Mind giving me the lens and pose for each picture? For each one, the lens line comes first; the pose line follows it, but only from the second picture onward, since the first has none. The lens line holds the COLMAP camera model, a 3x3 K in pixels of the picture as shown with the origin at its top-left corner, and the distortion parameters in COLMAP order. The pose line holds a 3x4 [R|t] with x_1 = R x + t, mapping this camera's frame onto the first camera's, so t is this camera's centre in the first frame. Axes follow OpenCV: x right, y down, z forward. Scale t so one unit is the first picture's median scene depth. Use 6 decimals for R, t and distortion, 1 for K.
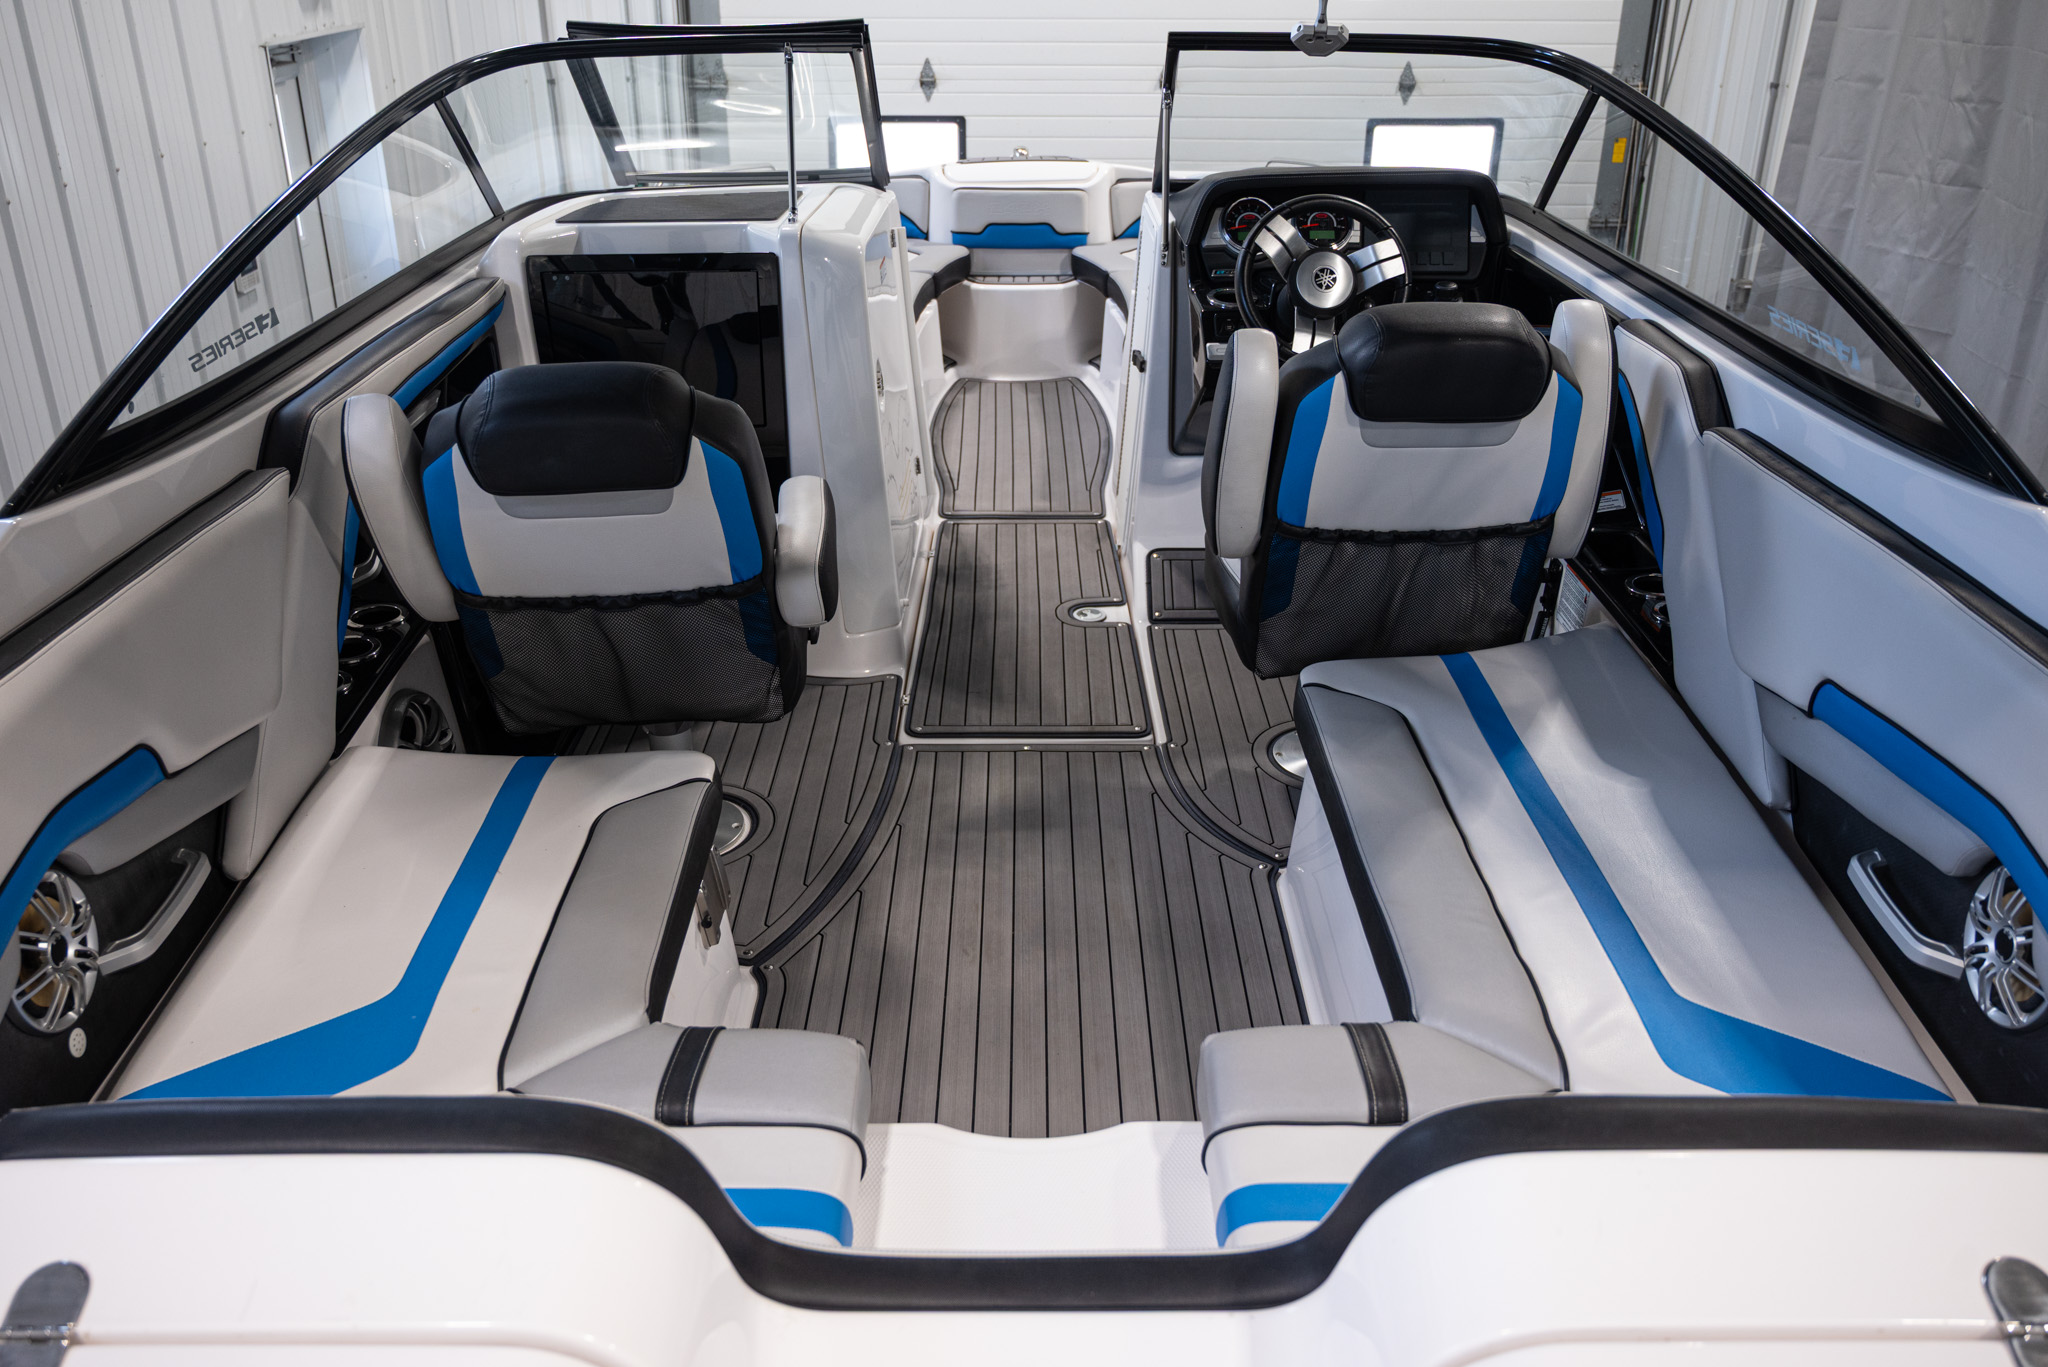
lens RADIAL K [[1653.5, 0, 1024.0], [0, 1653.5, 683.5], [0, 0, 1]] dist [-0.013371, -0.003350]
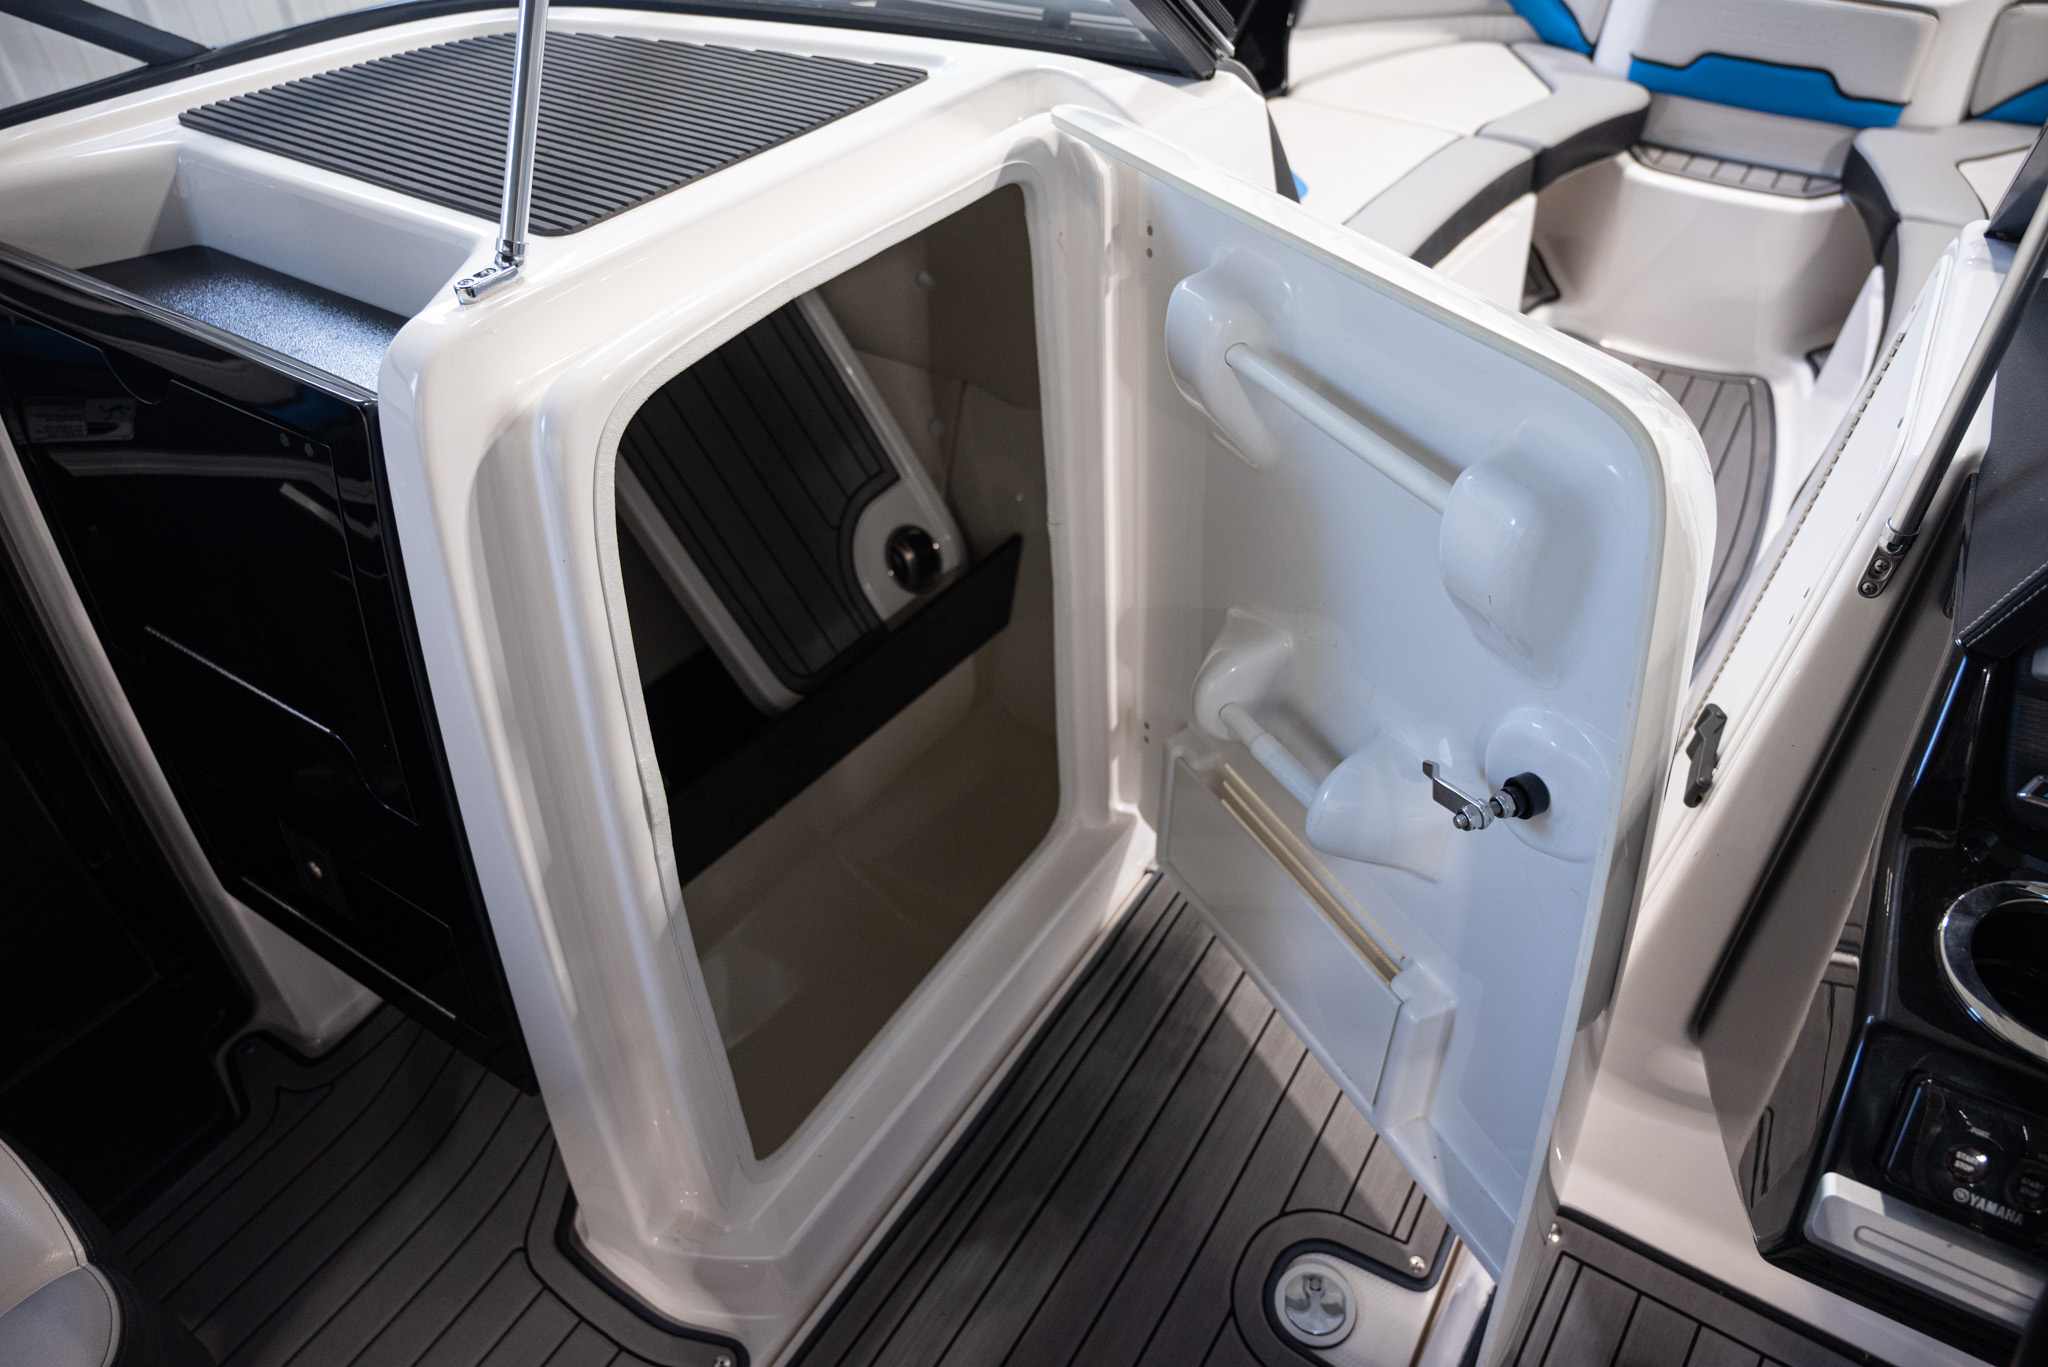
lens RADIAL K [[1360.9, 0, 1024.0], [0, 1360.9, 683.5], [0, 0, 1]] dist [-0.007295, -0.003572]
pose [[0.844320, 0.353552, -0.402647, 0.060784], [-0.225589, 0.916130, 0.331383, -0.280312], [0.486039, -0.188961, 0.853264, 0.720383]]
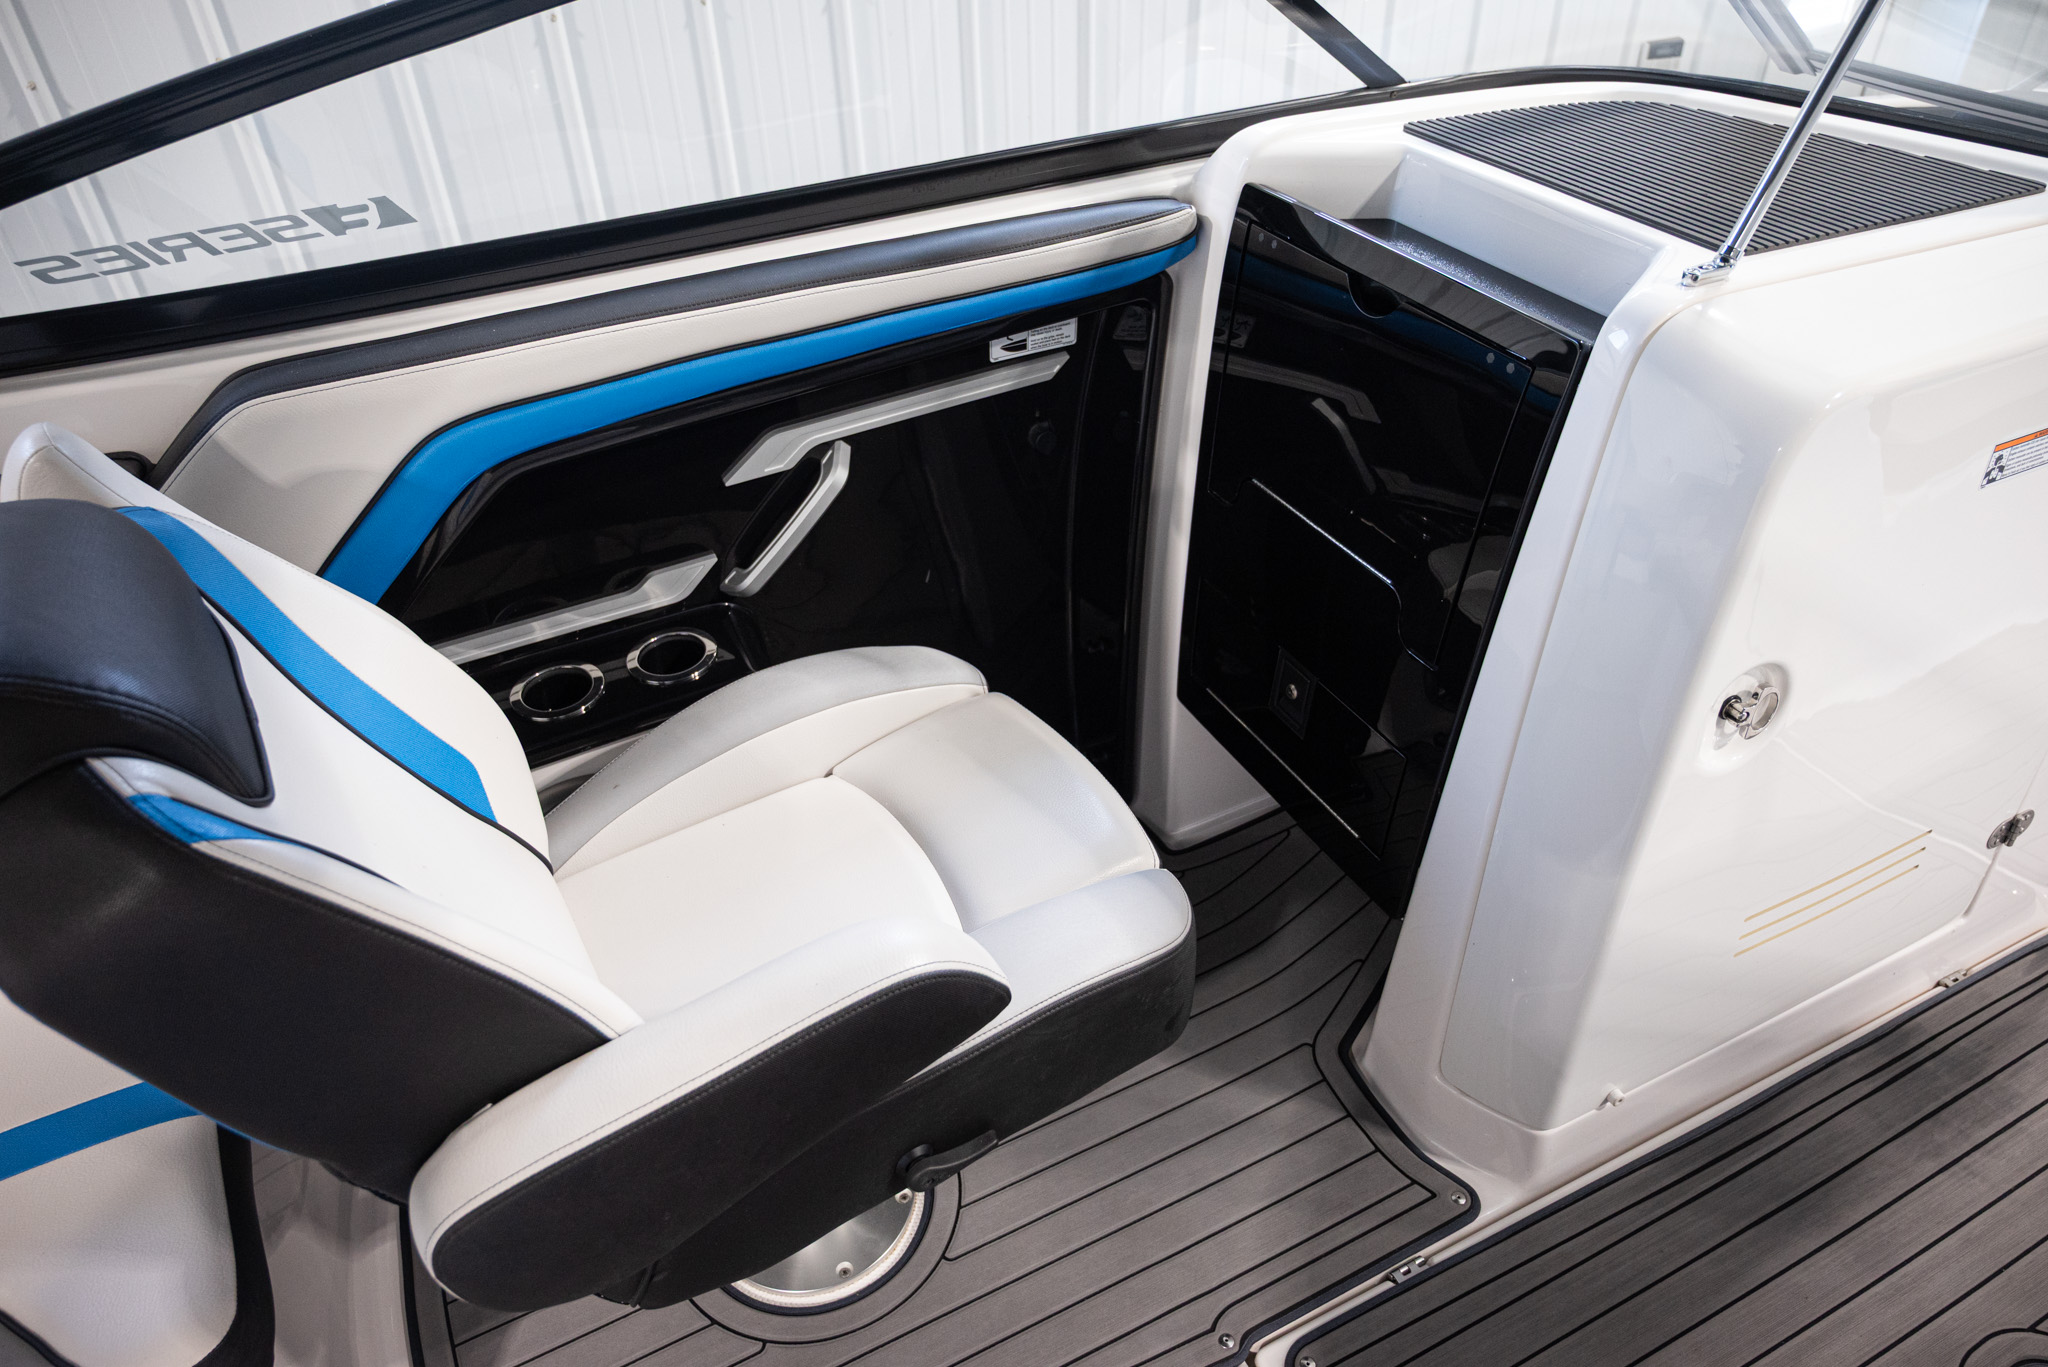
lens RADIAL K [[1360.9, 0, 1024.0], [0, 1360.9, 683.5], [0, 0, 1]] dist [-0.007295, -0.003572]
pose [[0.446951, 0.543952, -0.710177, 0.064999], [-0.363211, 0.835850, 0.411622, -0.241076], [0.817504, 0.073969, 0.571153, 0.599380]]
